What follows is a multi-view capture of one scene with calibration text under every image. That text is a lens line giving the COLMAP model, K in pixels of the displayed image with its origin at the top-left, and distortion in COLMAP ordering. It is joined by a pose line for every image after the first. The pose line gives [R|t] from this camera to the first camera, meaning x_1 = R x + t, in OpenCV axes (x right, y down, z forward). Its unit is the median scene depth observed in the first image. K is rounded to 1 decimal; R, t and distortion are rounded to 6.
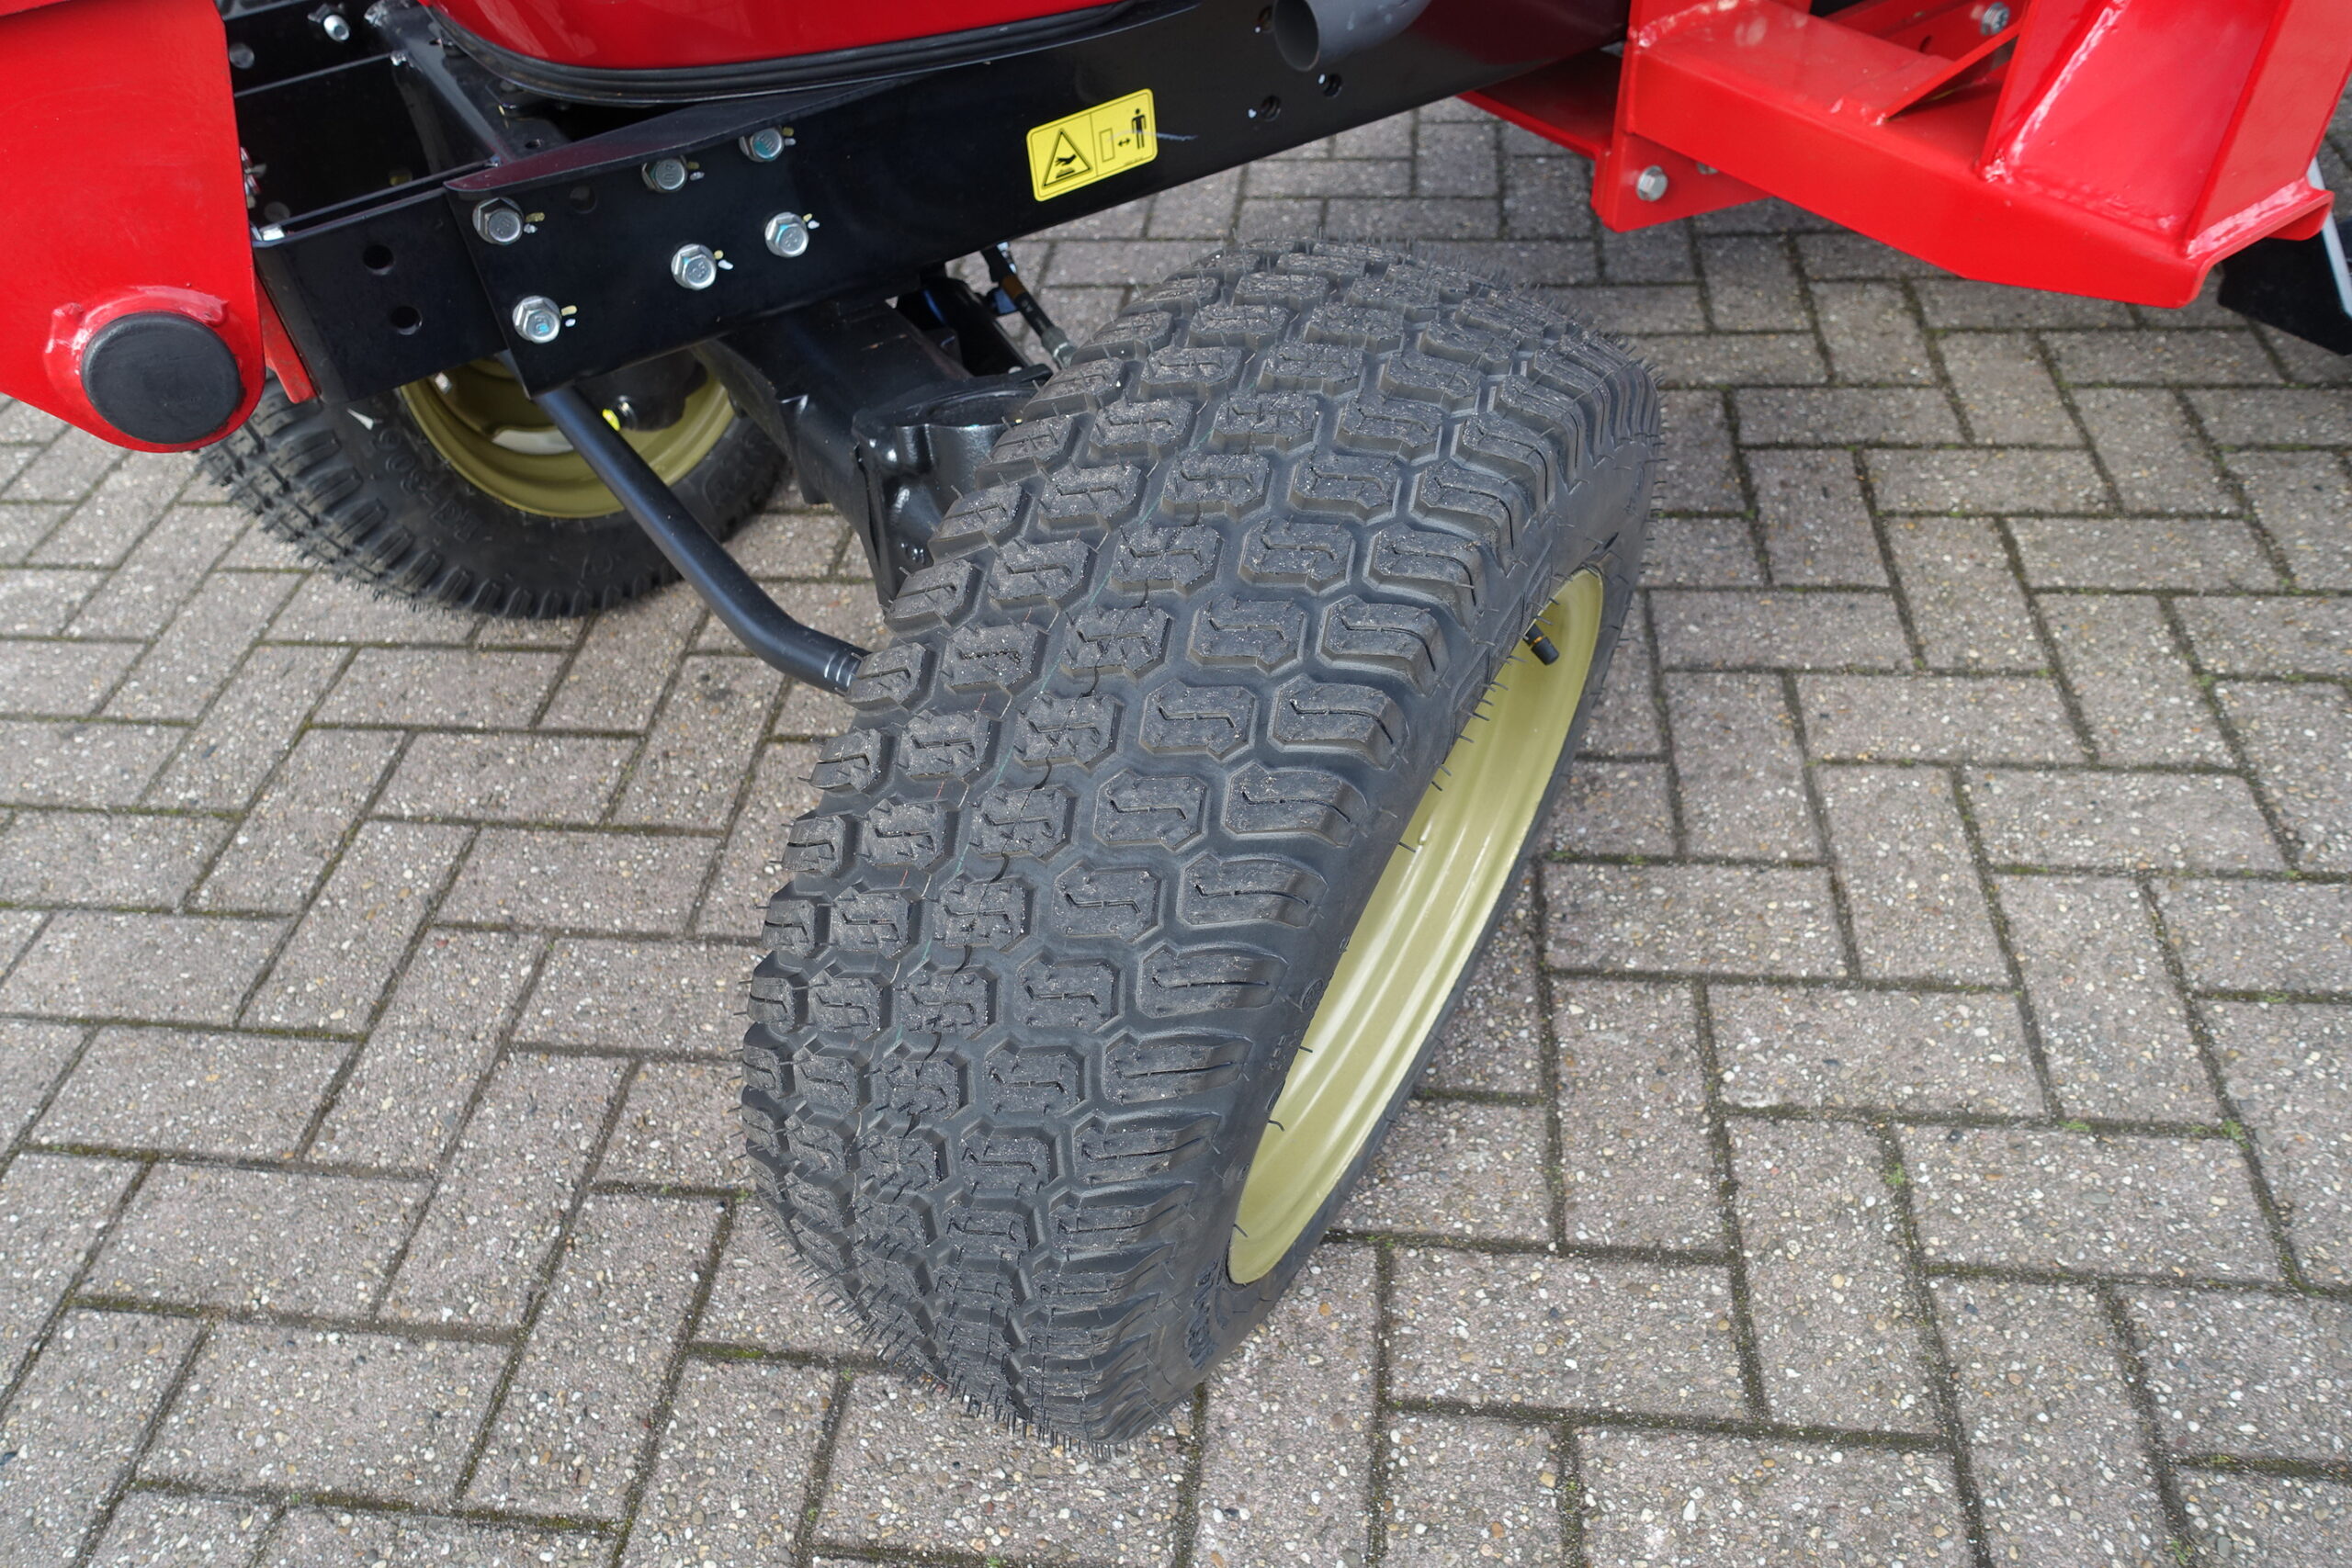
lens RADIAL K [[1613.7, 0, 1188.0], [0, 1613.7, 764.3], [0, 0, 1]] dist [0.003402, -0.006583]
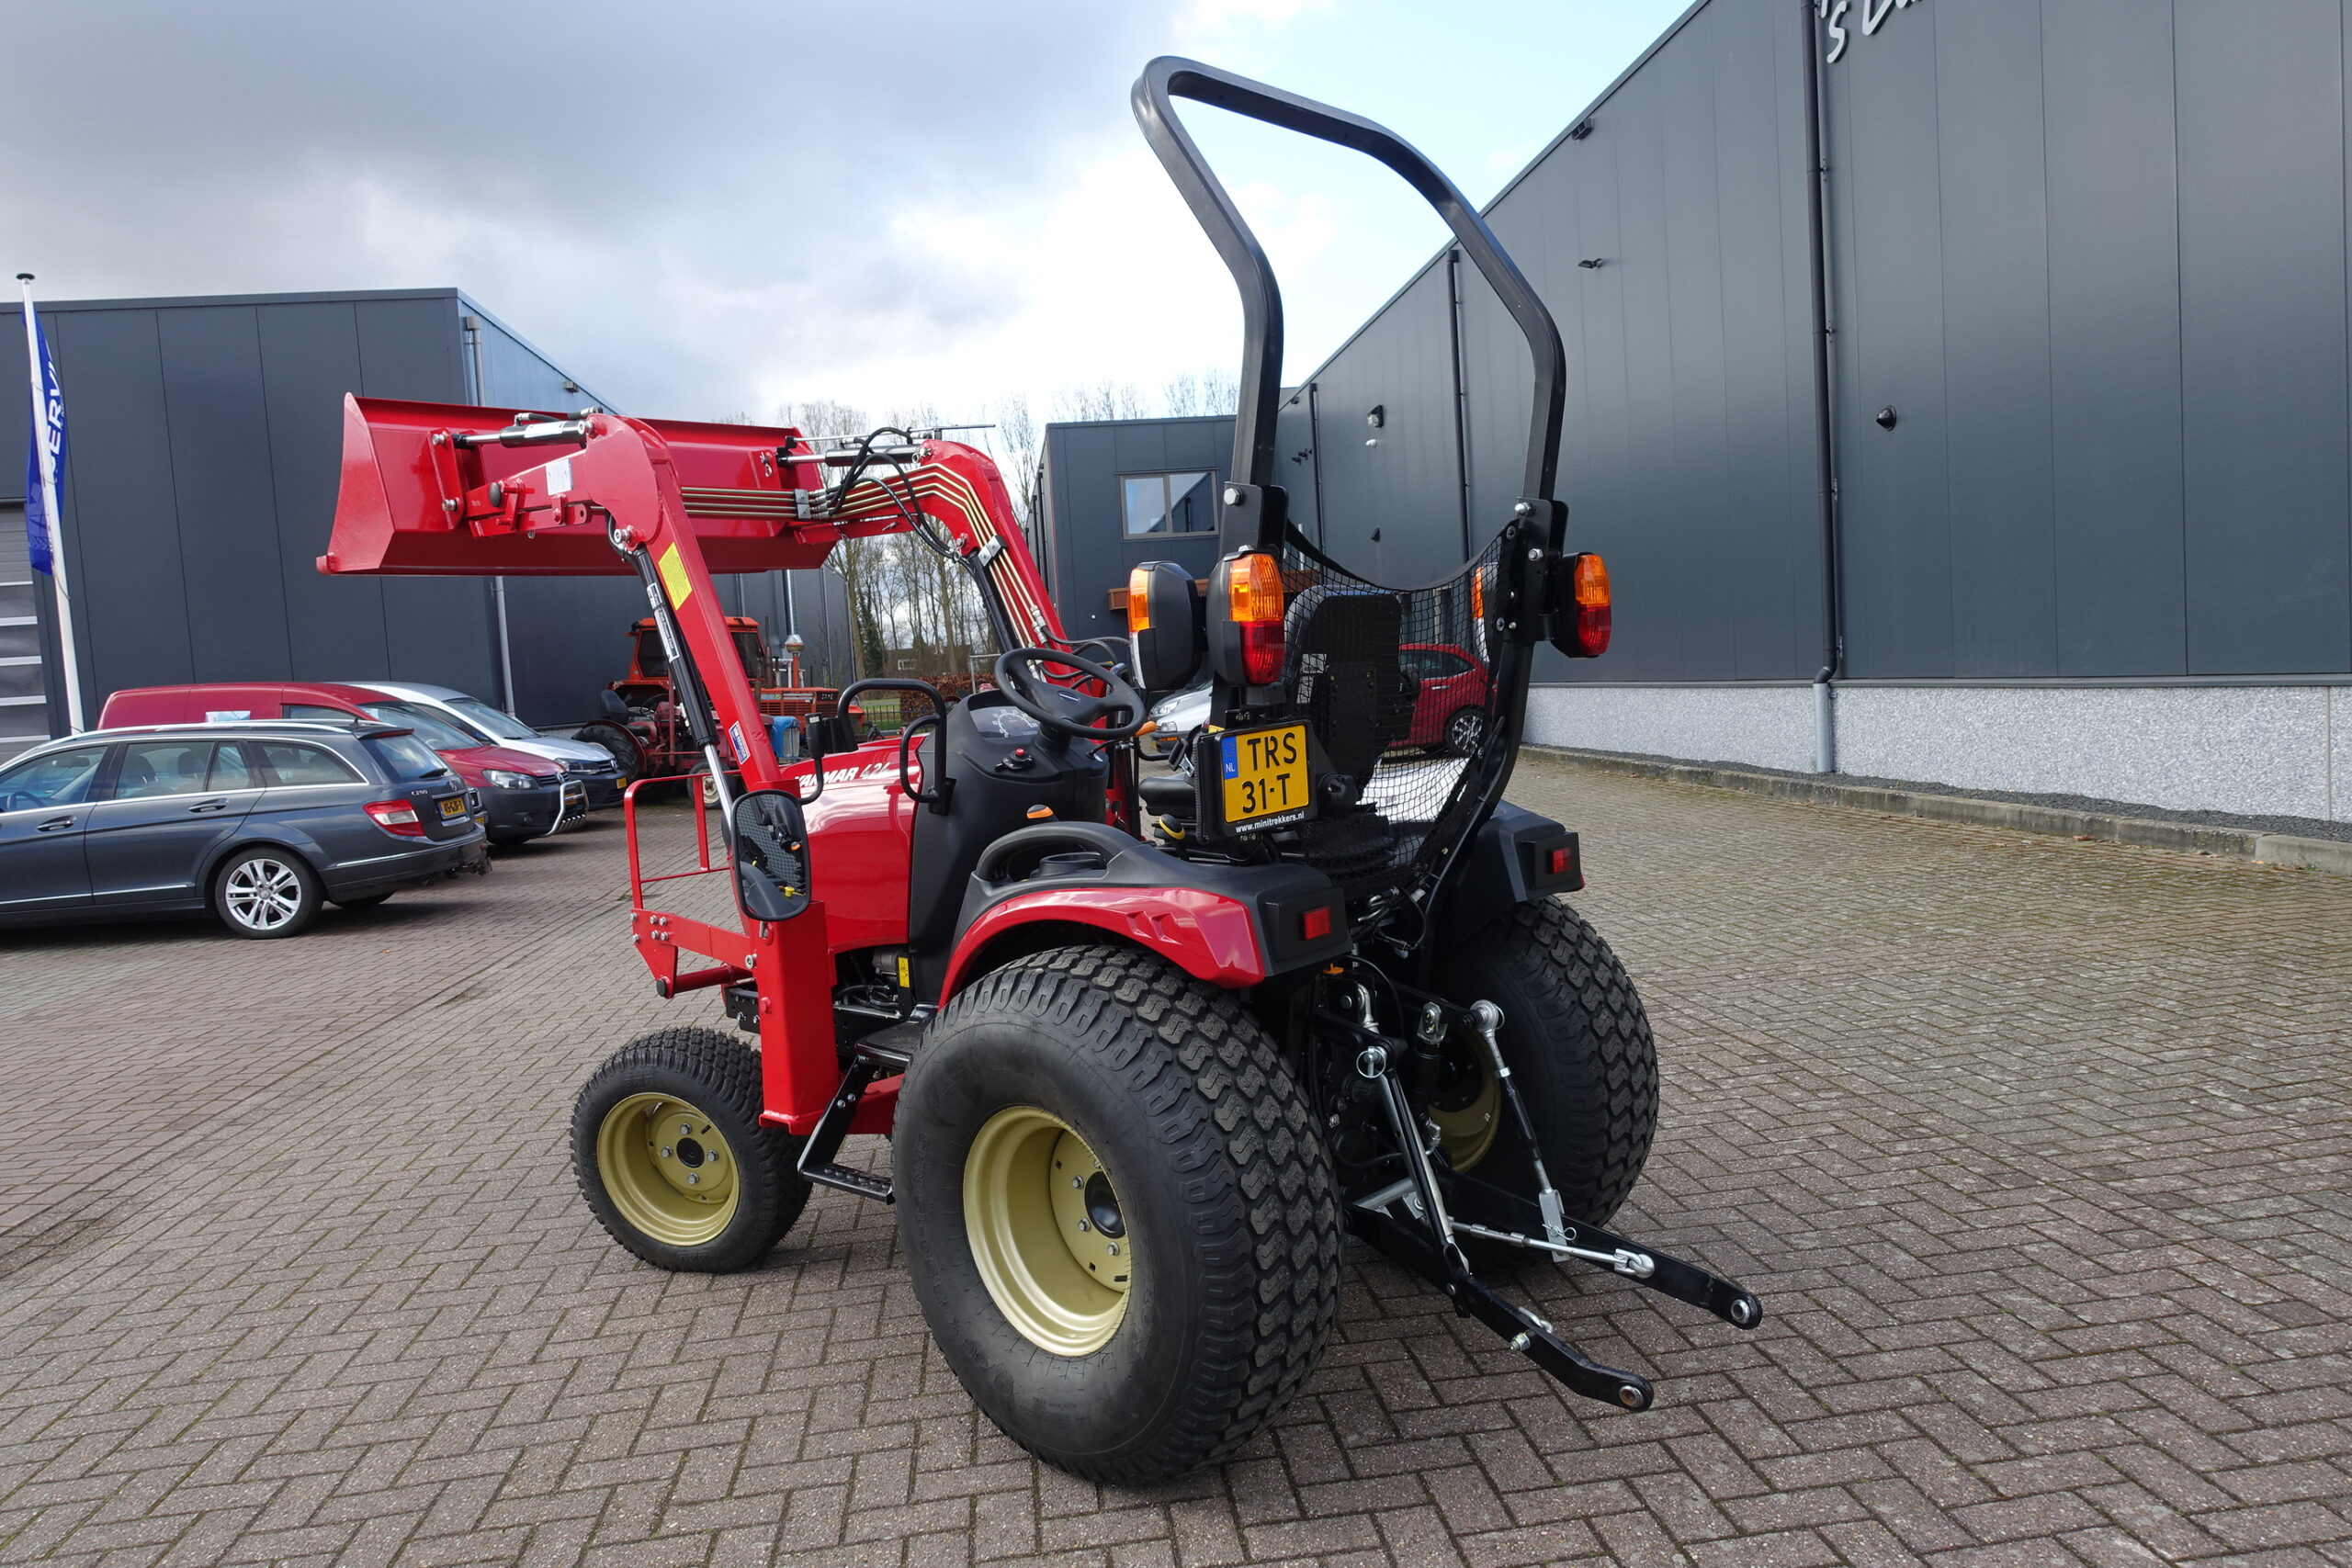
lens RADIAL K [[1613.7, 0, 1173.4], [0, 1613.7, 793.7], [0, 0, 1]] dist [0.003402, -0.006583]
pose [[0.225418, 0.126542, -0.966009, 3.428156], [-0.646444, 0.761246, -0.051129, -1.014233], [0.728901, 0.635996, 0.253401, 0.130361]]
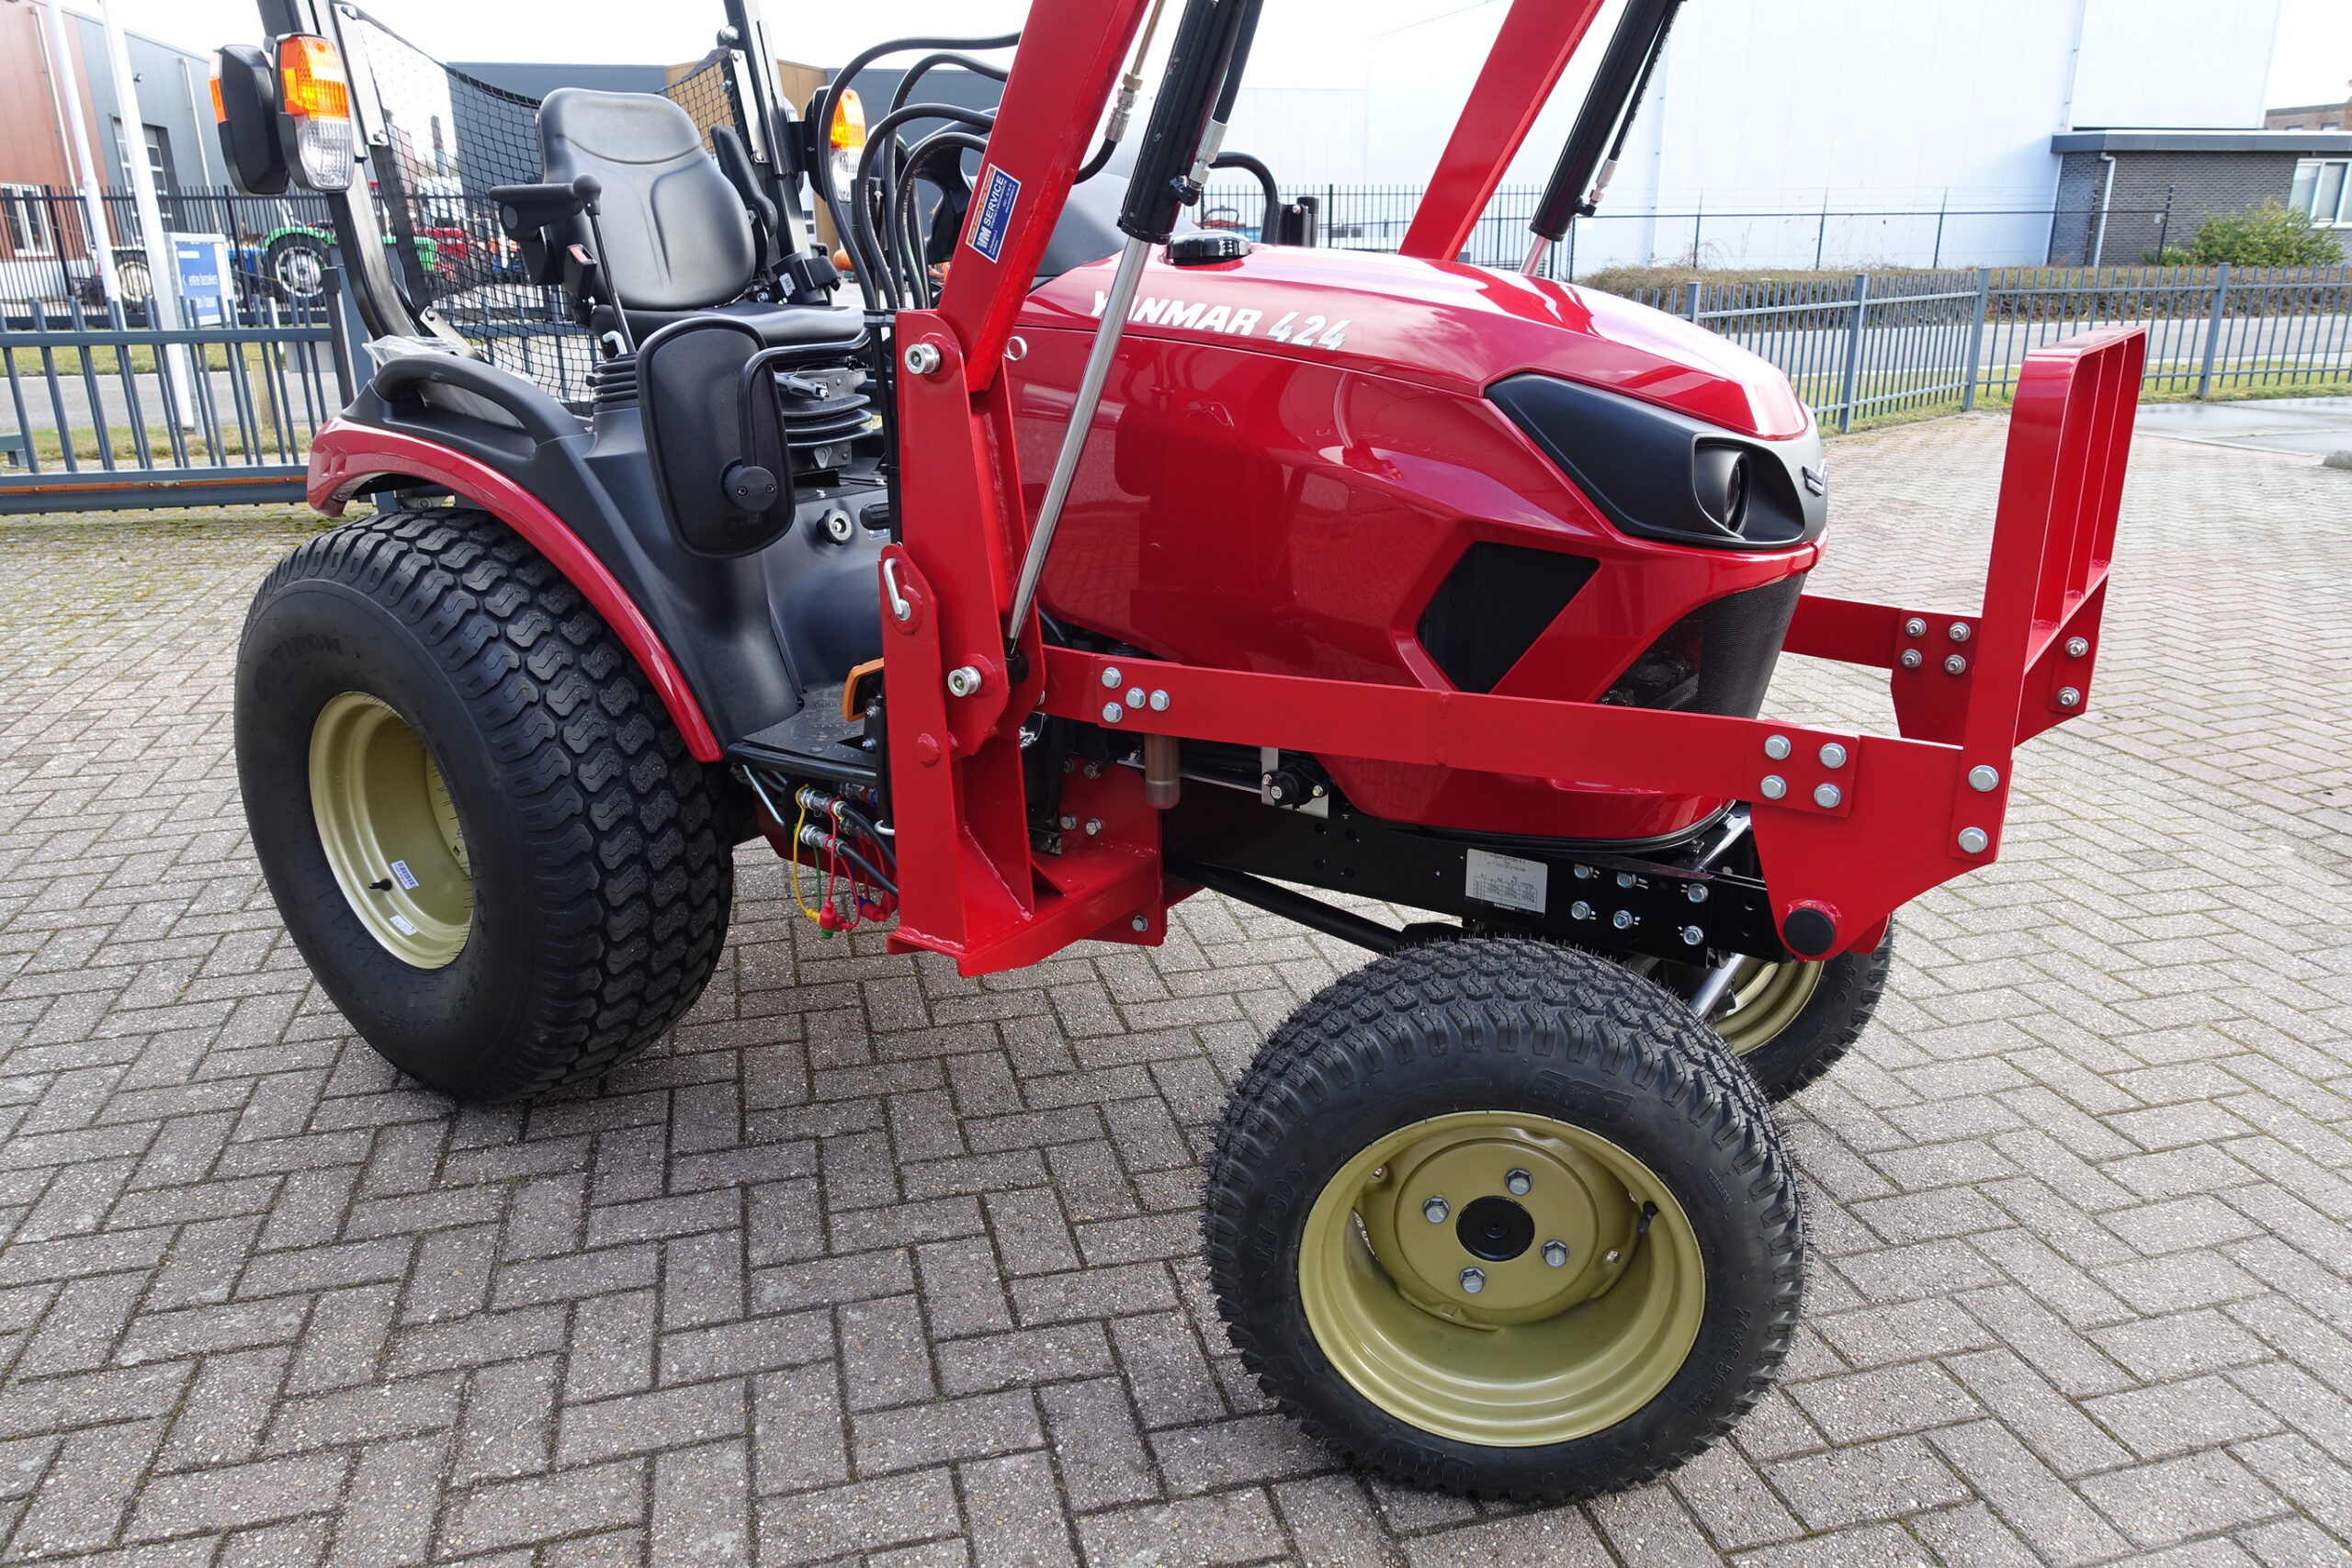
lens RADIAL K [[1613.7, 0, 1178.6], [0, 1613.7, 802.1], [0, 0, 1]] dist [0.003402, -0.006583]
pose [[-0.364670, -0.229630, 0.902378, -1.594455], [0.676174, 0.600962, 0.426185, -1.400662], [-0.640159, 0.765582, -0.063883, 1.167257]]
